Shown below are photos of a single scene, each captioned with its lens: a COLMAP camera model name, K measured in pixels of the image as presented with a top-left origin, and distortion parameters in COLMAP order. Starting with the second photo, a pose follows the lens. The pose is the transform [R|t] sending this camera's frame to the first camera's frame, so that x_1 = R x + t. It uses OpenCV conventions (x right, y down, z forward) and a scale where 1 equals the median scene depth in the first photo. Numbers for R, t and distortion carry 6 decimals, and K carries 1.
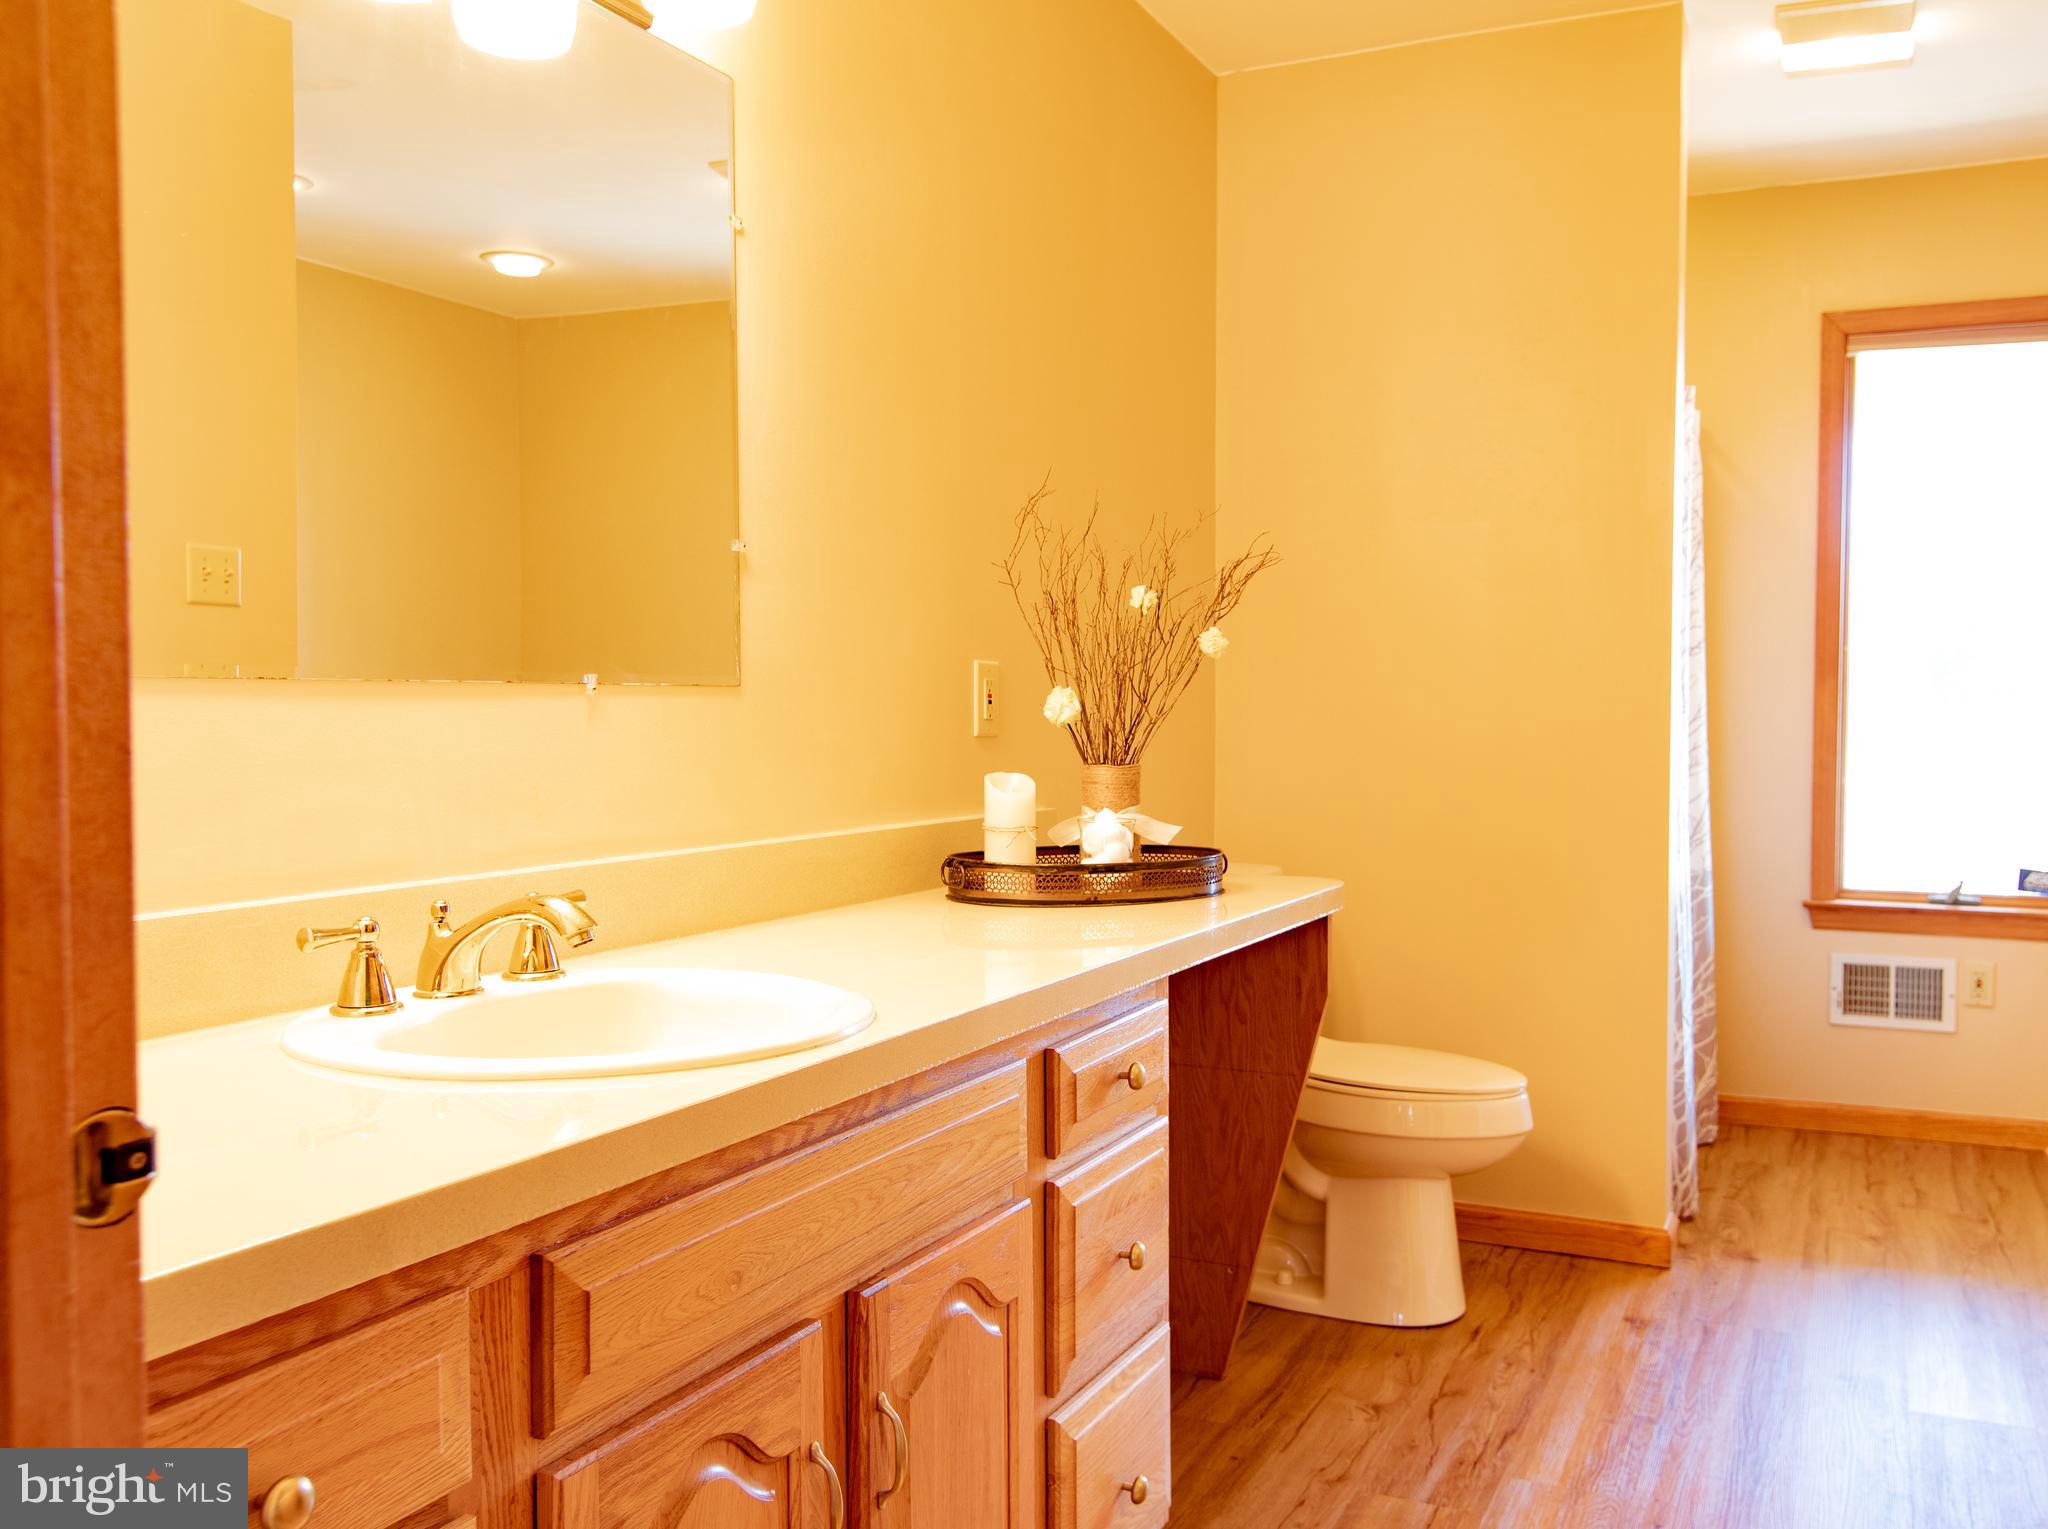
lens RADIAL K [[1776.4, 0, 1024.0], [0, 1776.4, 764.5], [0, 0, 1]] dist [0.001479, 0.003025]
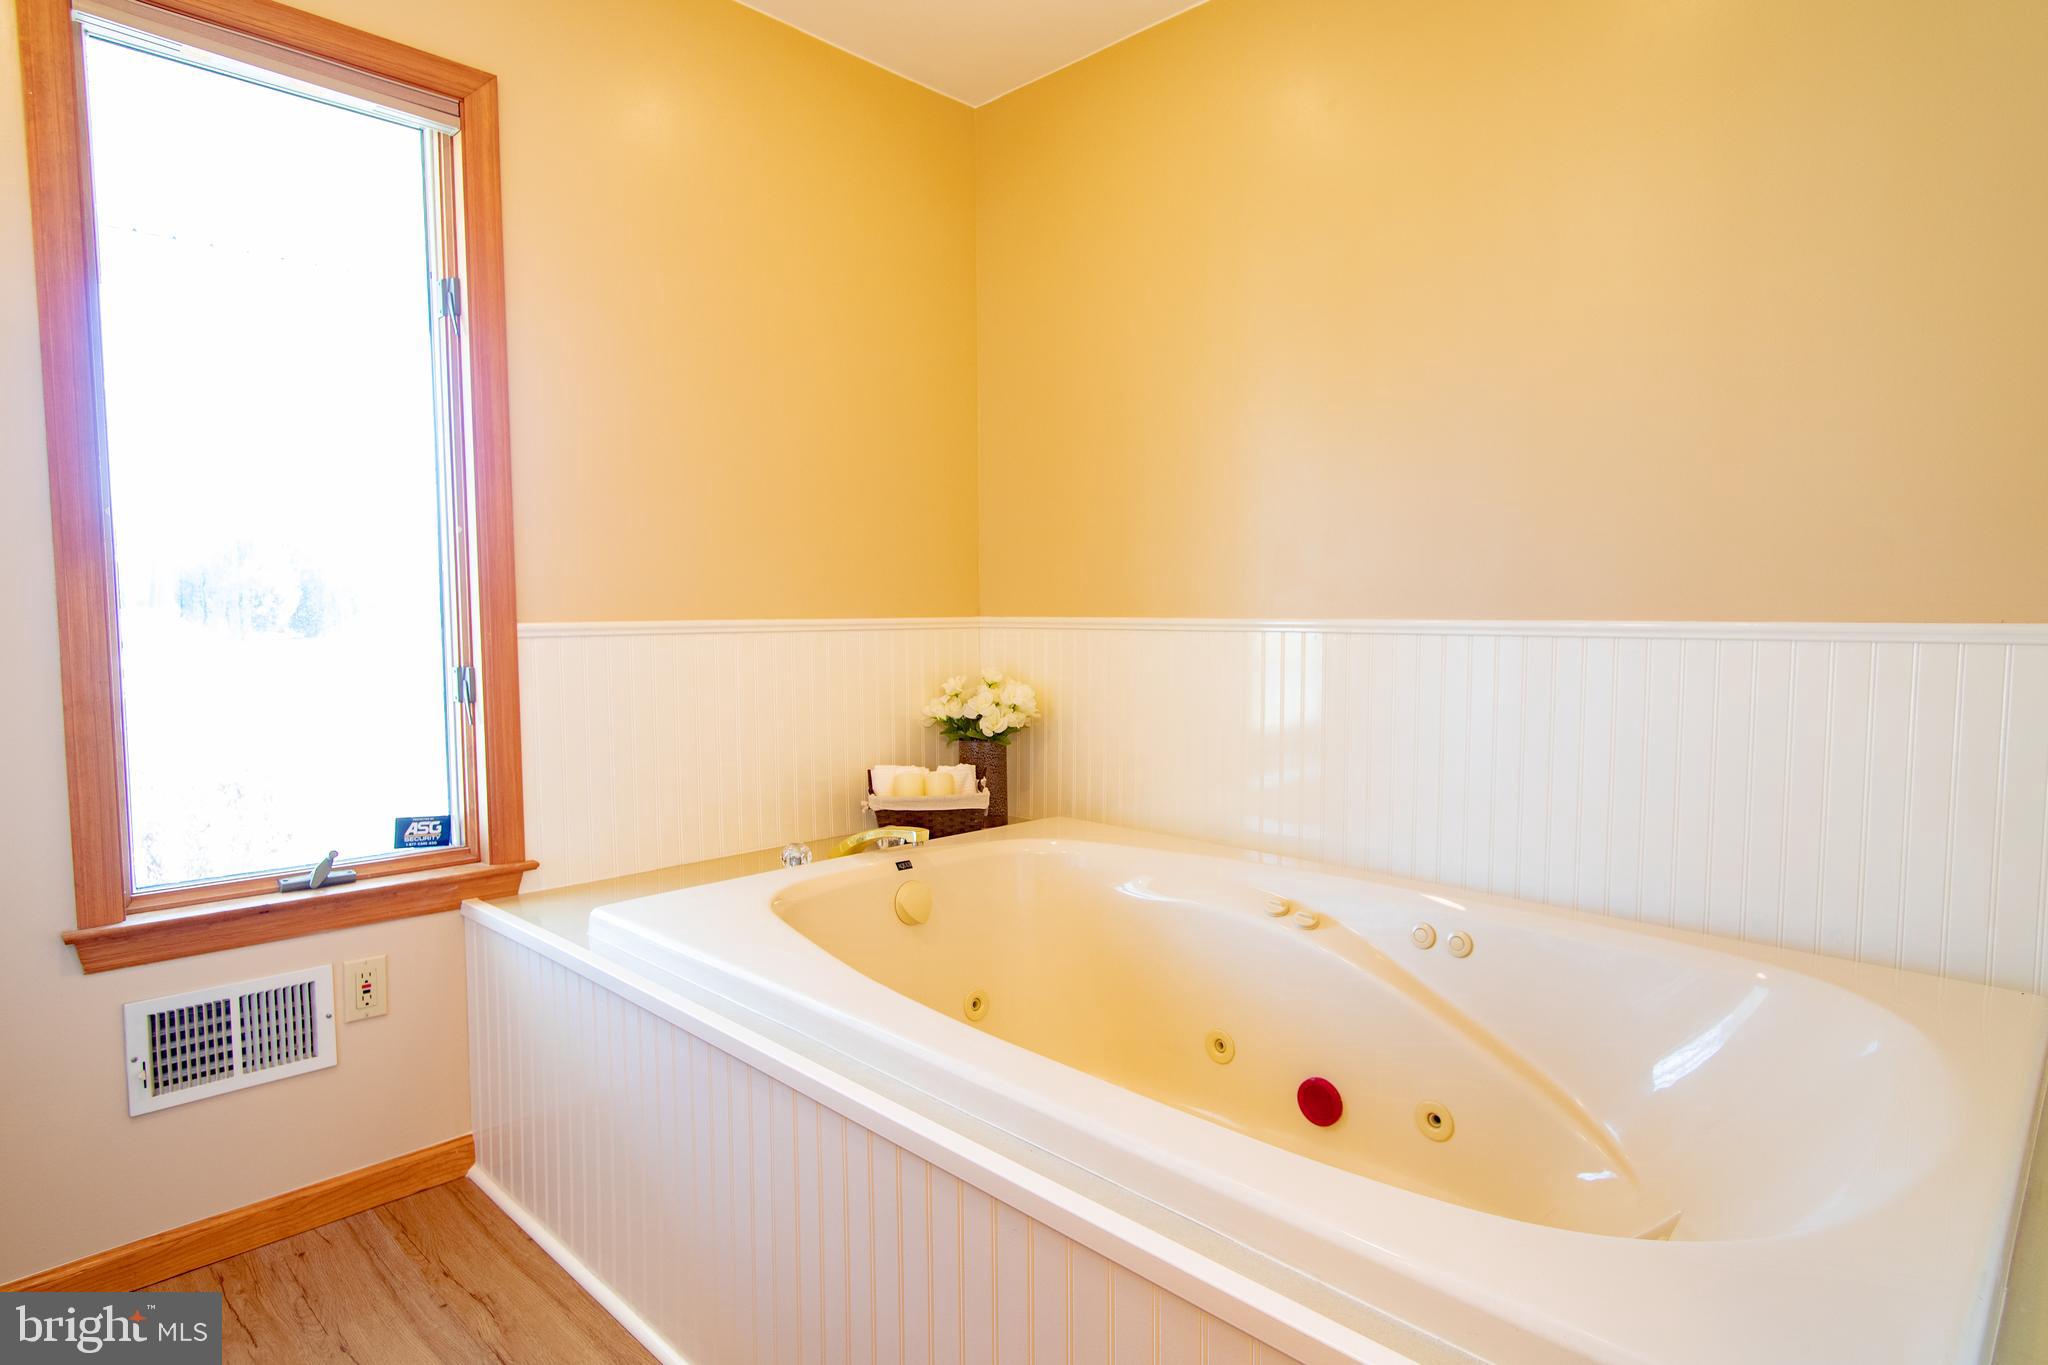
lens RADIAL K [[1077.9, 0, 1009.2], [0, 1077.9, 680.7], [0, 0, 1]] dist [0.027265, -0.021693]
pose [[0.312317, -0.063617, 0.947845, 0.202753], [0.037740, 0.997798, 0.054535, -0.015624], [-0.949228, 0.018739, 0.314031, 0.596419]]
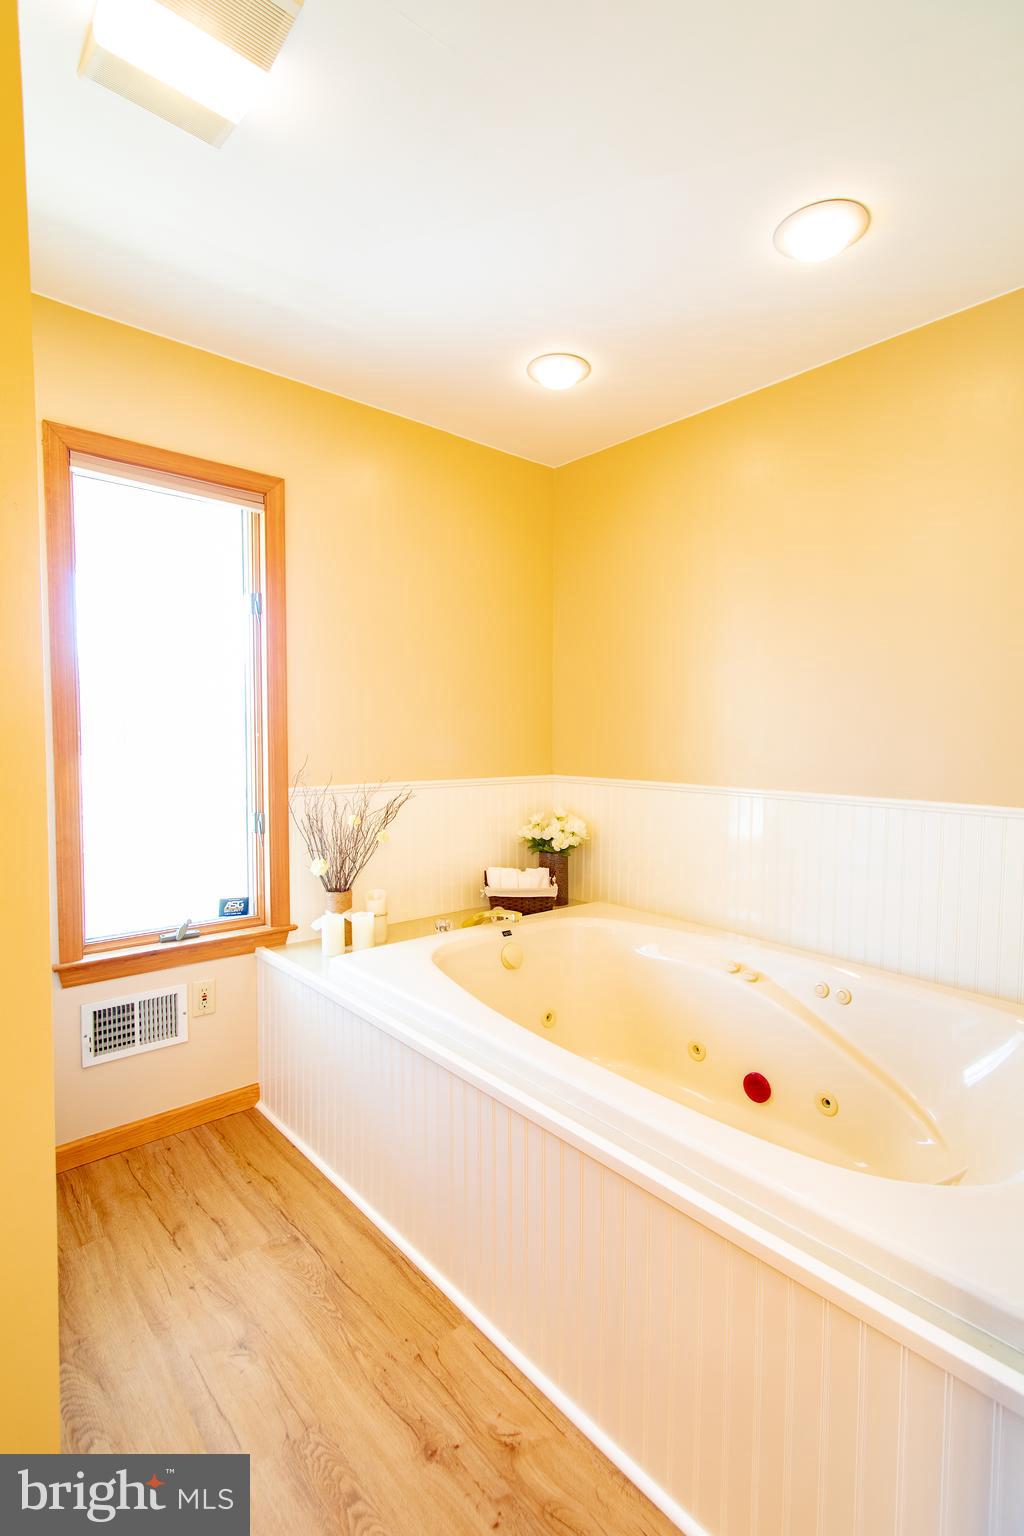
lens RADIAL K [[720.7, 0, 512.0], [0, 720.7, 768.0], [0, 0, 1]] dist [0.018045, -0.005998]
pose [[0.384435, -0.043726, 0.922116, 0.145656], [0.028102, 0.998969, 0.035654, -0.052890], [-0.922724, 0.012206, 0.385267, 0.579768]]
